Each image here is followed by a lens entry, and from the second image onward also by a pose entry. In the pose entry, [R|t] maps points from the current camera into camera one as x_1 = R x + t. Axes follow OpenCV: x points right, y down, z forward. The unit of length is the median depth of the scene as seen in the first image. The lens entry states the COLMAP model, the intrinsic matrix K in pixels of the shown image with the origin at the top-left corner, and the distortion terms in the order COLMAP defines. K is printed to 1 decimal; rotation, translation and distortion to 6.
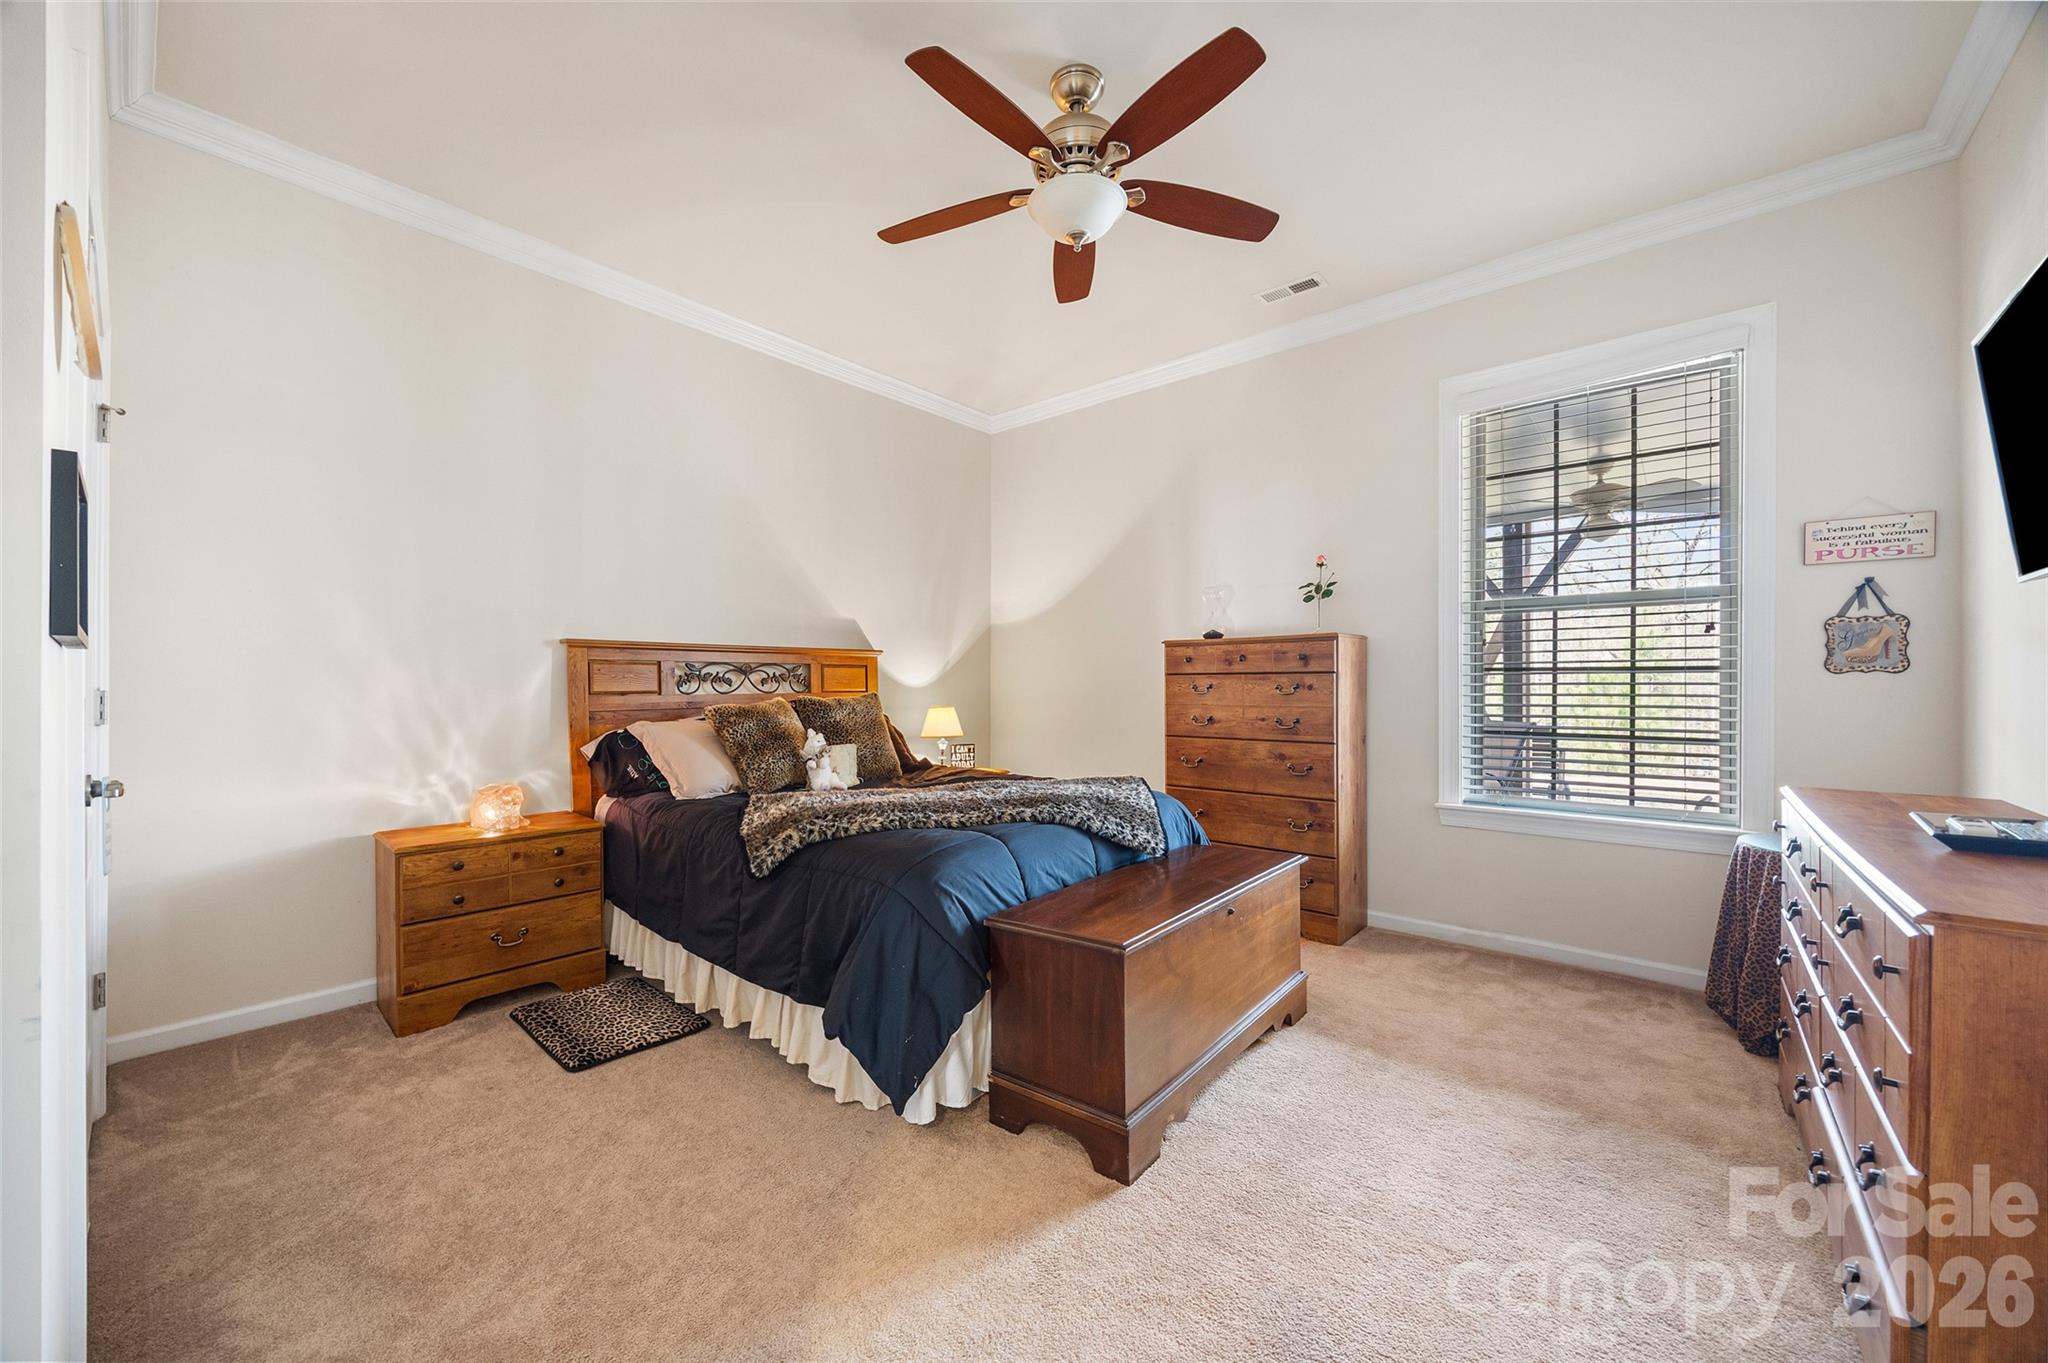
lens RADIAL K [[780.5, 0, 1020.3], [0, 780.5, 683.4], [0, 0, 1]] dist [-0.002810, -0.000203]
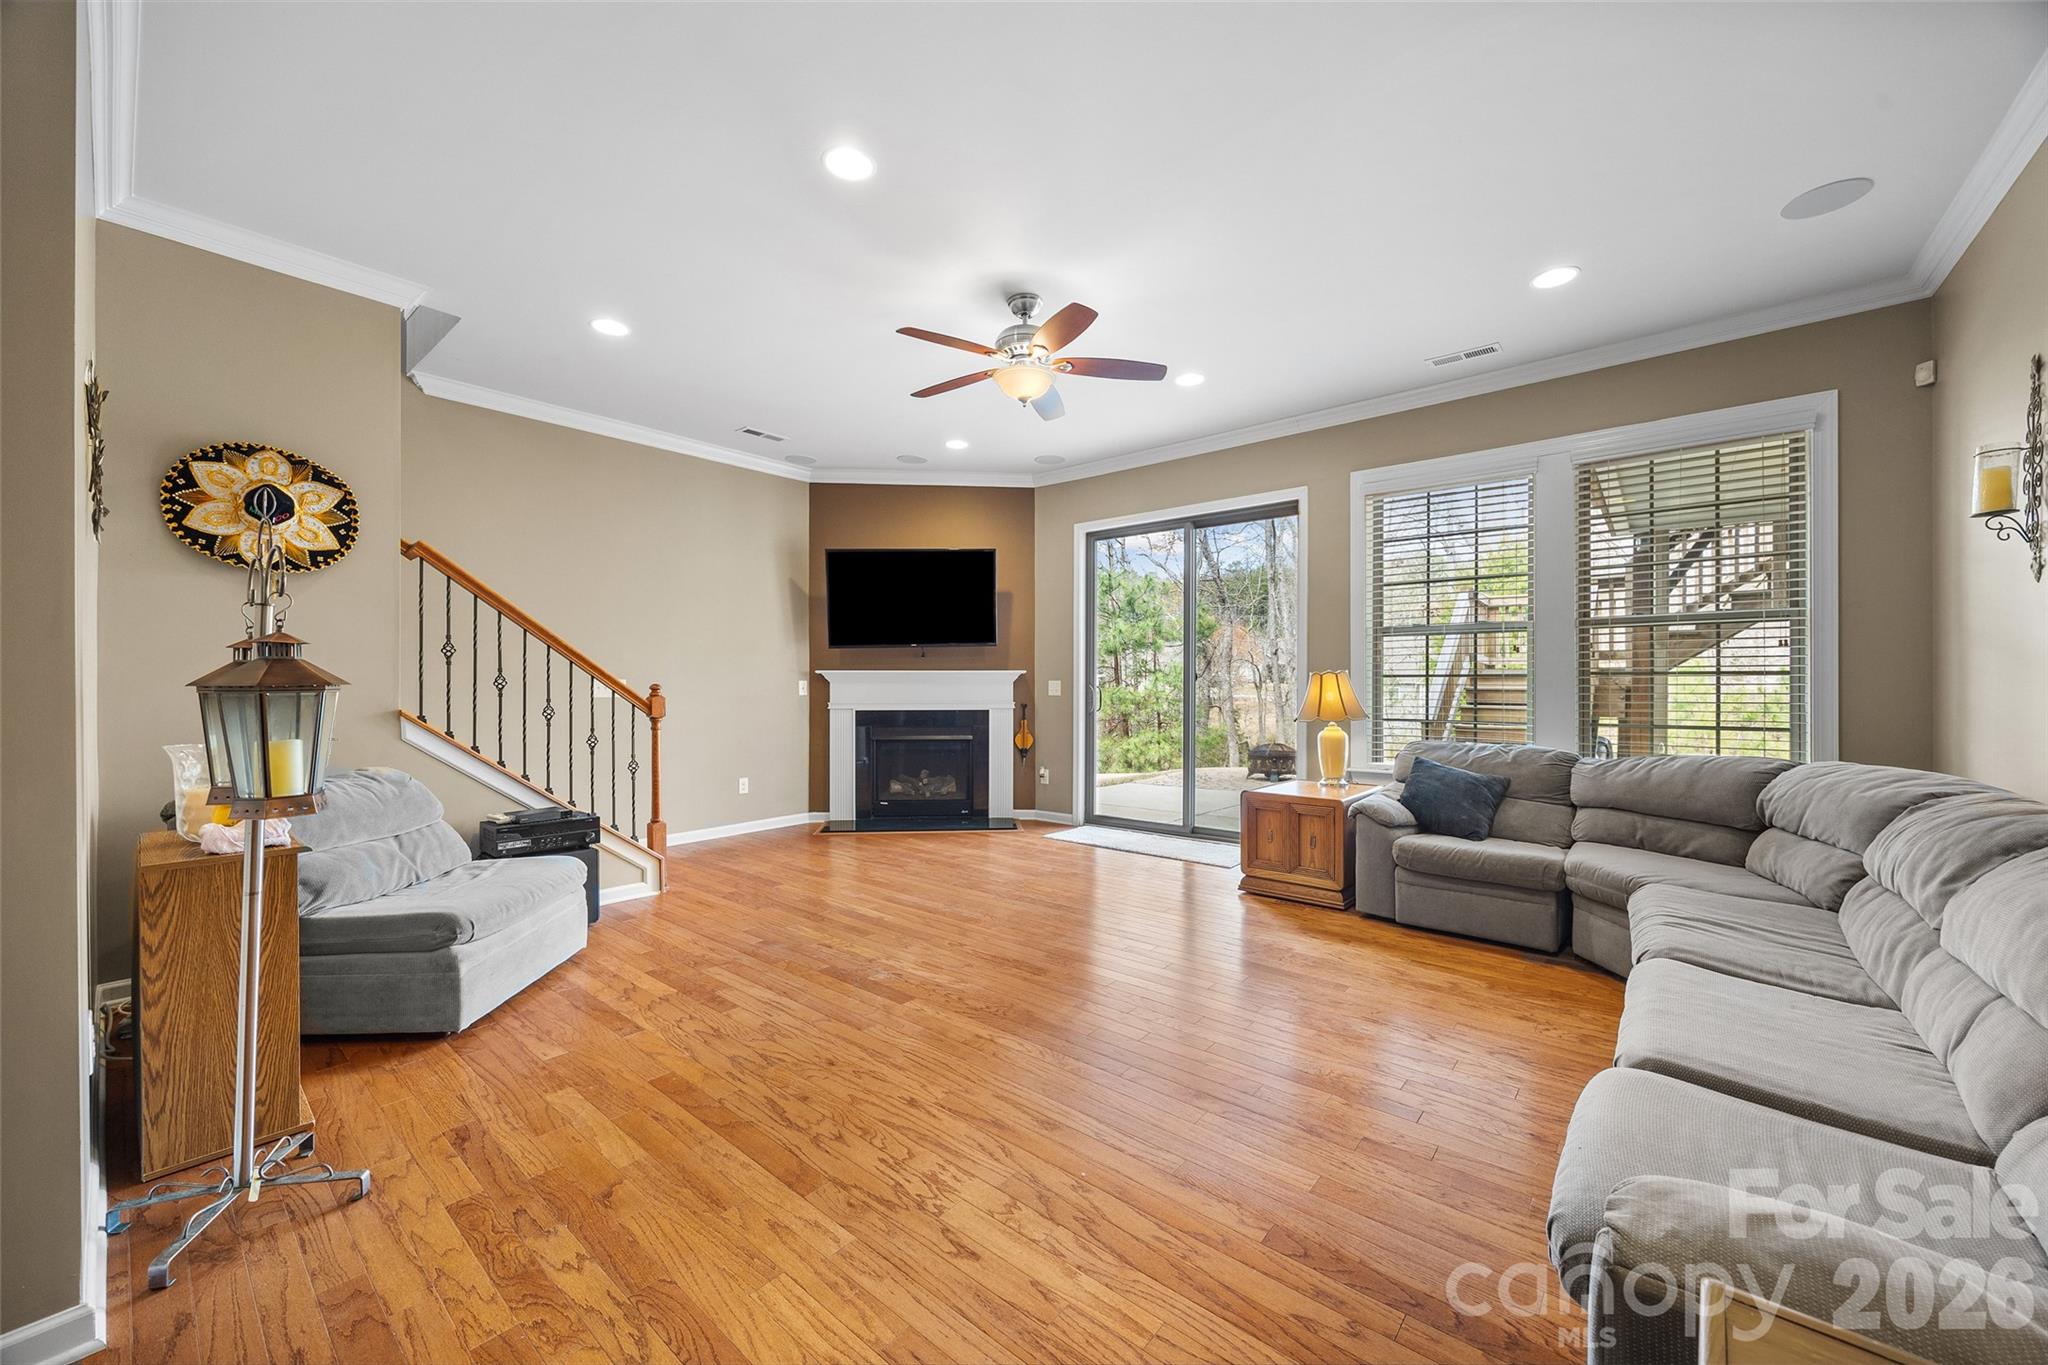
lens RADIAL K [[780.5, 0, 1025.0], [0, 780.5, 680.9], [0, 0, 1]] dist [-0.002810, -0.000203]
pose [[0.999984, 0.004873, 0.002935, -0.354567], [-0.004869, 0.999987, -0.001554, 0.002010], [-0.002942, 0.001540, 0.999994, -0.269682]]
